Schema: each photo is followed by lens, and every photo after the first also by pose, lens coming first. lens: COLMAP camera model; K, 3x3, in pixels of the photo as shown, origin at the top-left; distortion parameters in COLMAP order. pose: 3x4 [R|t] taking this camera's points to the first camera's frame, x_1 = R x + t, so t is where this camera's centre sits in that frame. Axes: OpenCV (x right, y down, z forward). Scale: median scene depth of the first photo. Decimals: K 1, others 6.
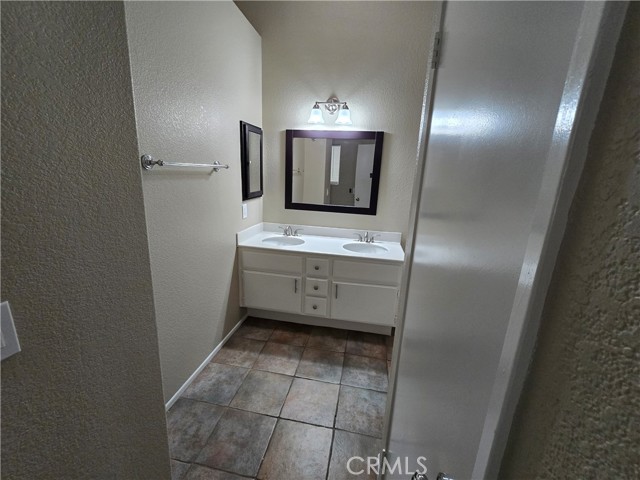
lens RADIAL K [[262.6, 0, 321.4], [0, 262.6, 236.0], [0, 0, 1]] dist [-0.002050, 0.000336]
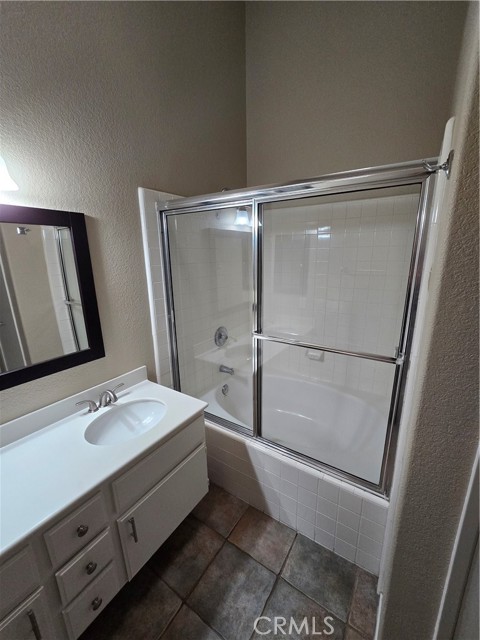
lens RADIAL K [[262.6, 0, 239.5], [0, 262.6, 322.2], [0, 0, 1]] dist [-0.002050, 0.000336]
pose [[0.391240, -0.278595, 0.877107, -0.195795], [0.265389, 0.946743, 0.182335, -0.207017], [-0.881192, 0.161438, 0.444340, 0.534752]]
